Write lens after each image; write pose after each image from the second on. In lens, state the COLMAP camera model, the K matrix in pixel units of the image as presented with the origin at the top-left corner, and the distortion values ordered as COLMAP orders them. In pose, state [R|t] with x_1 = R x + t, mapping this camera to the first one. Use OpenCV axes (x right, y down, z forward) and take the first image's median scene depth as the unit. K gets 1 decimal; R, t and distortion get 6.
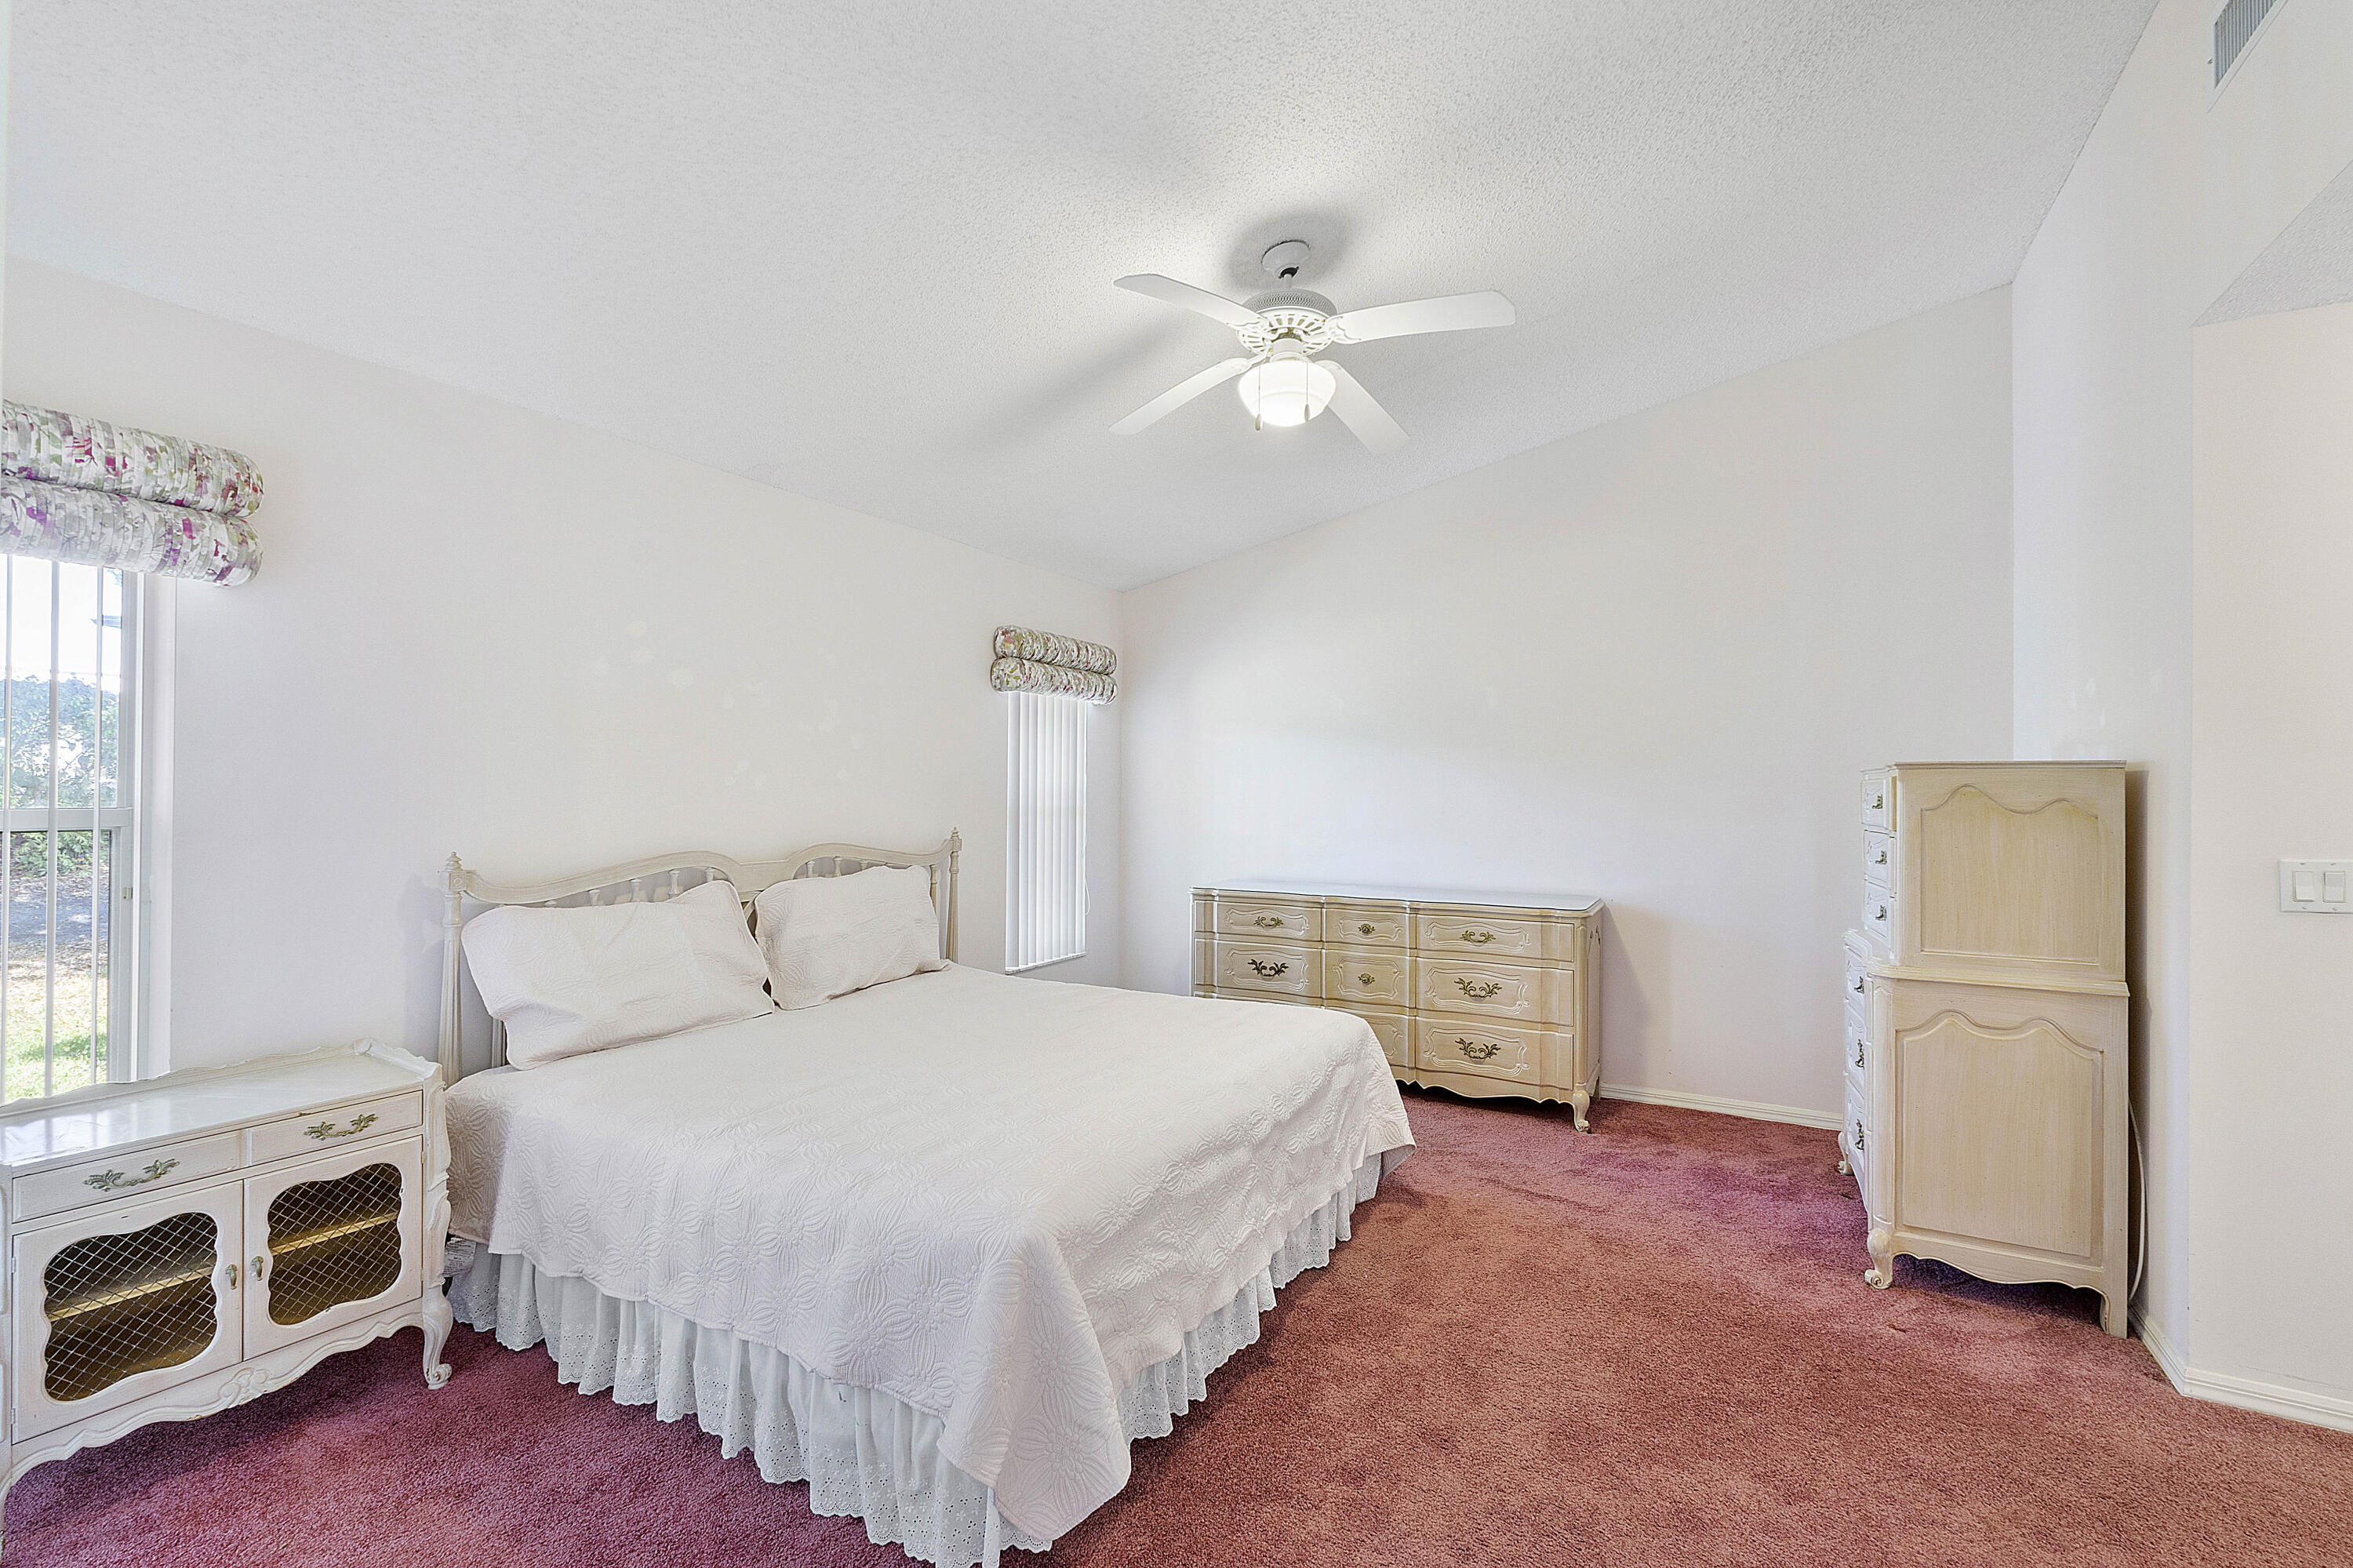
lens RADIAL K [[1020.5, 0, 1173.0], [0, 1020.5, 778.9], [0, 0, 1]] dist [-0.011061, 0.000148]
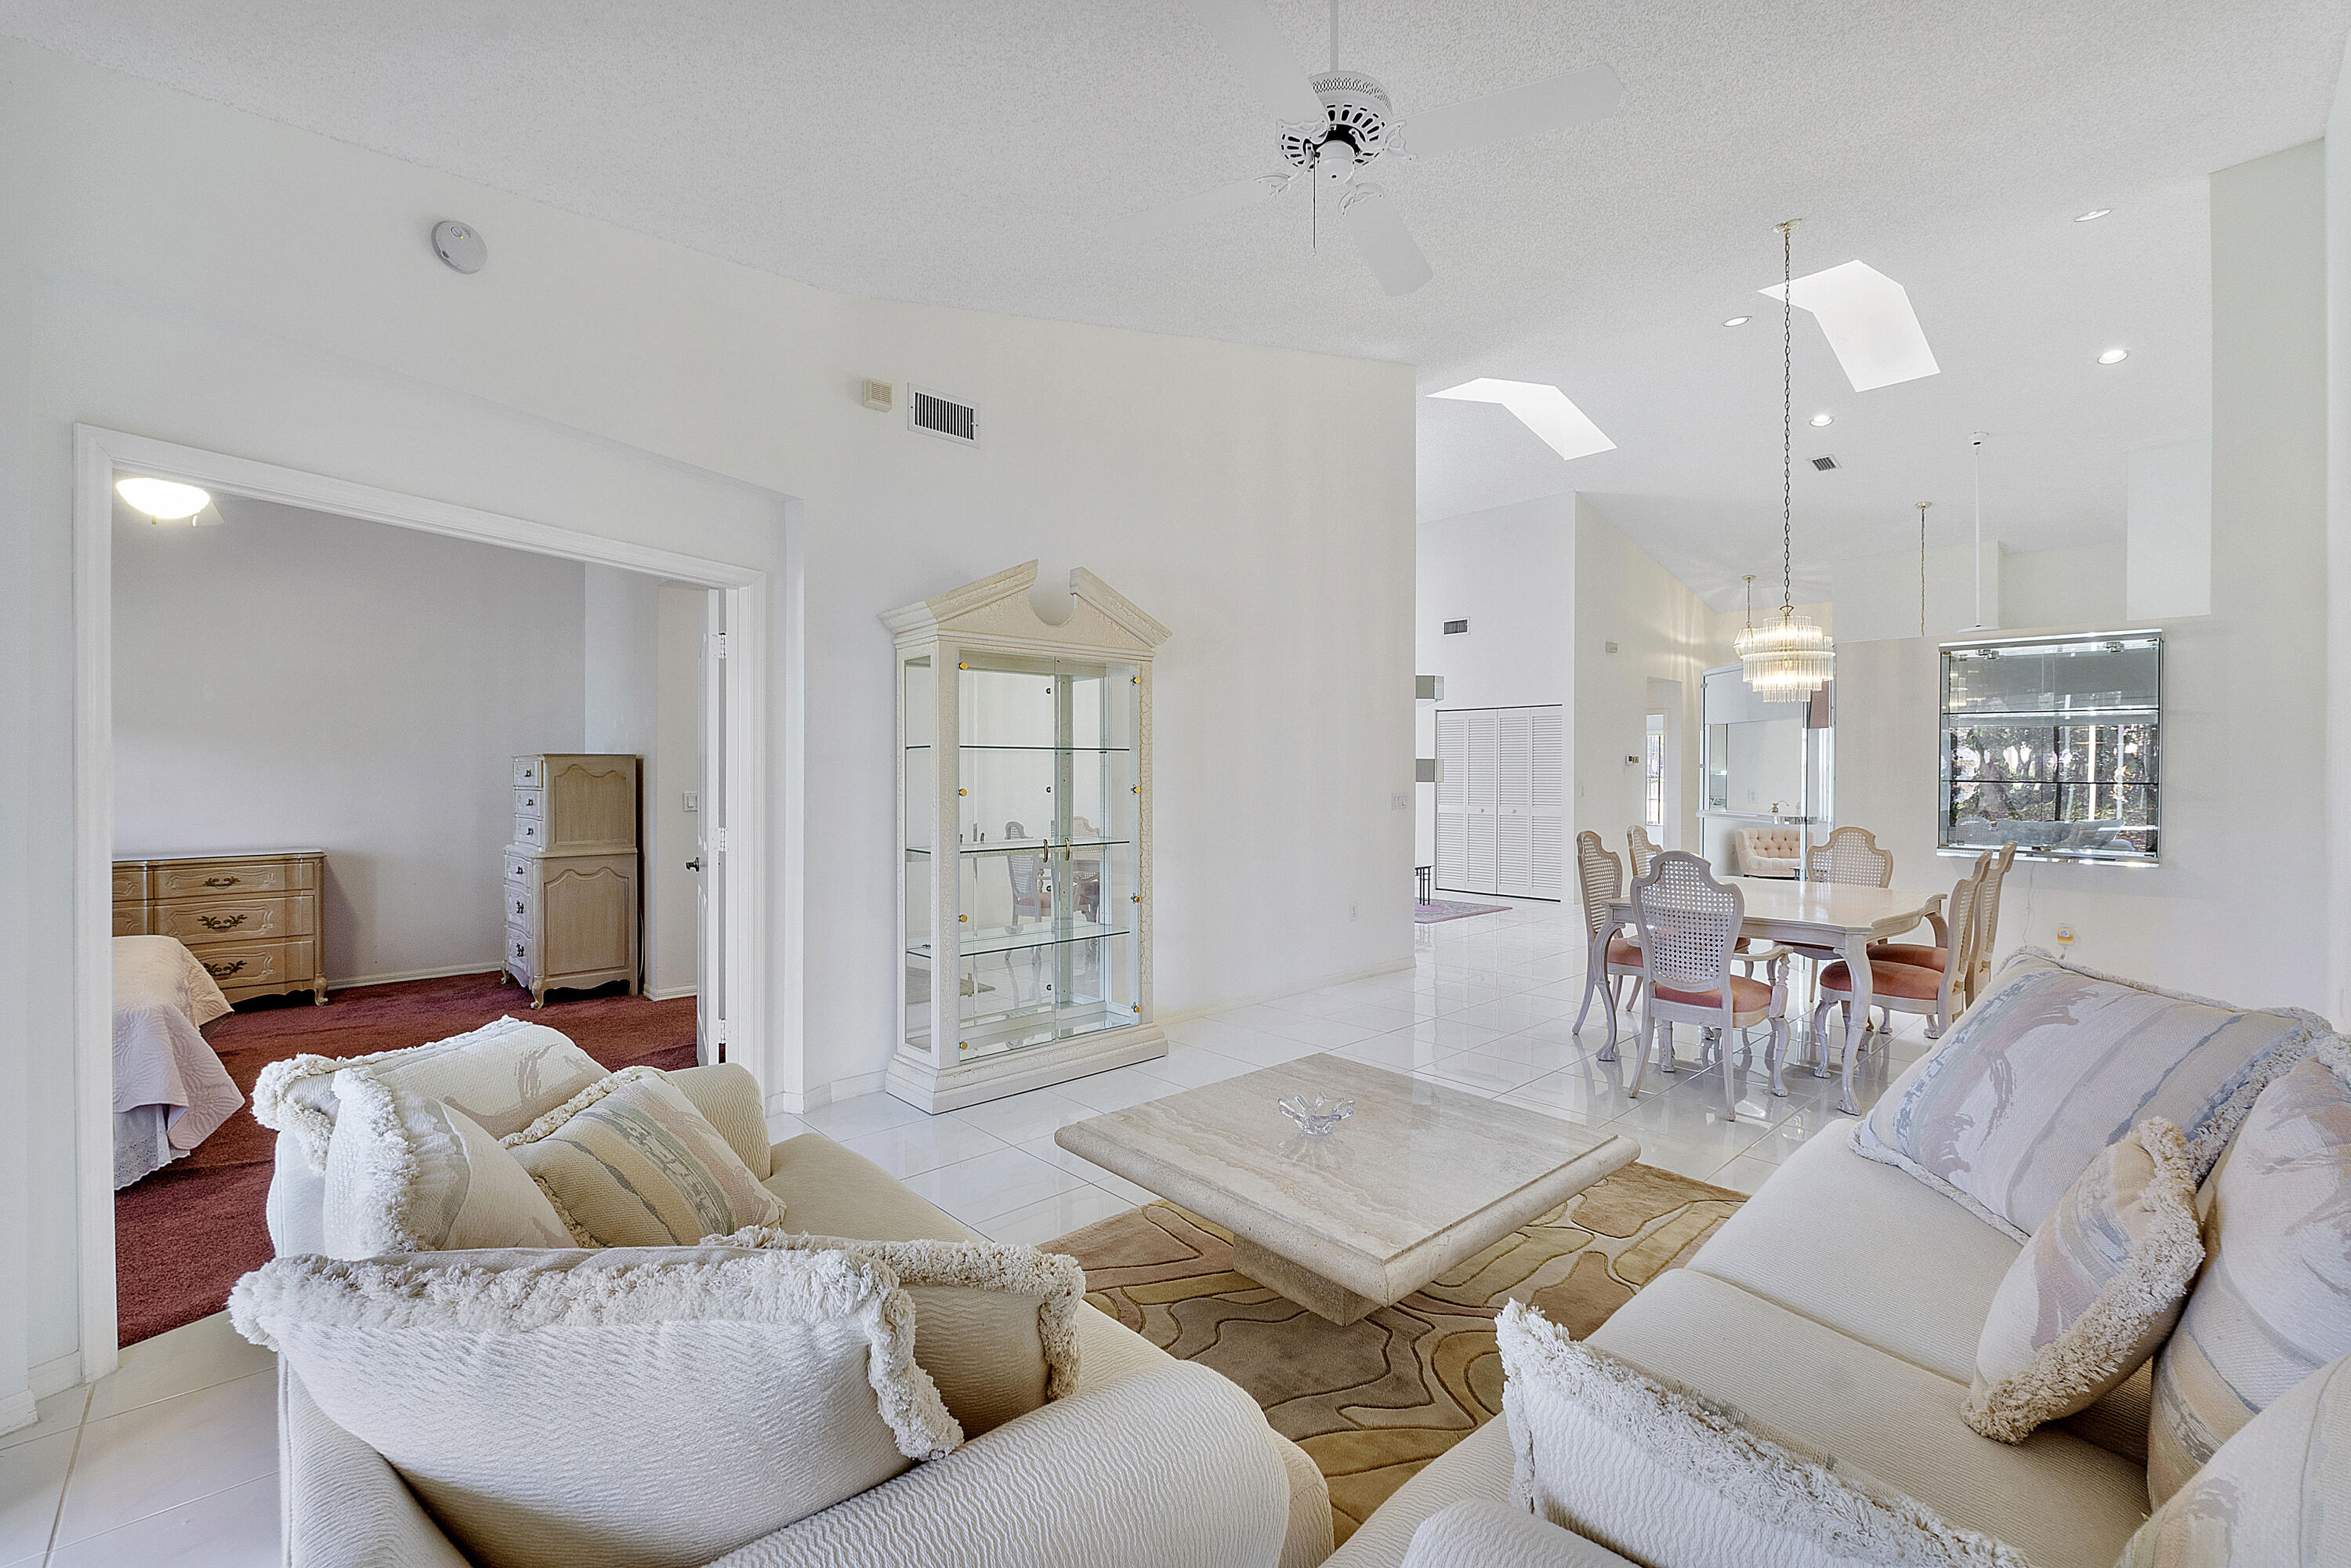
lens RADIAL K [[1019.5, 0, 1174.2], [0, 1019.5, 778.0], [0, 0, 1]] dist [-0.011061, 0.000148]
pose [[0.313383, -0.010011, 0.949574, -0.568616], [-0.004992, 0.999913, 0.012189, 0.001272], [-0.949614, -0.008560, 0.313306, -0.581088]]
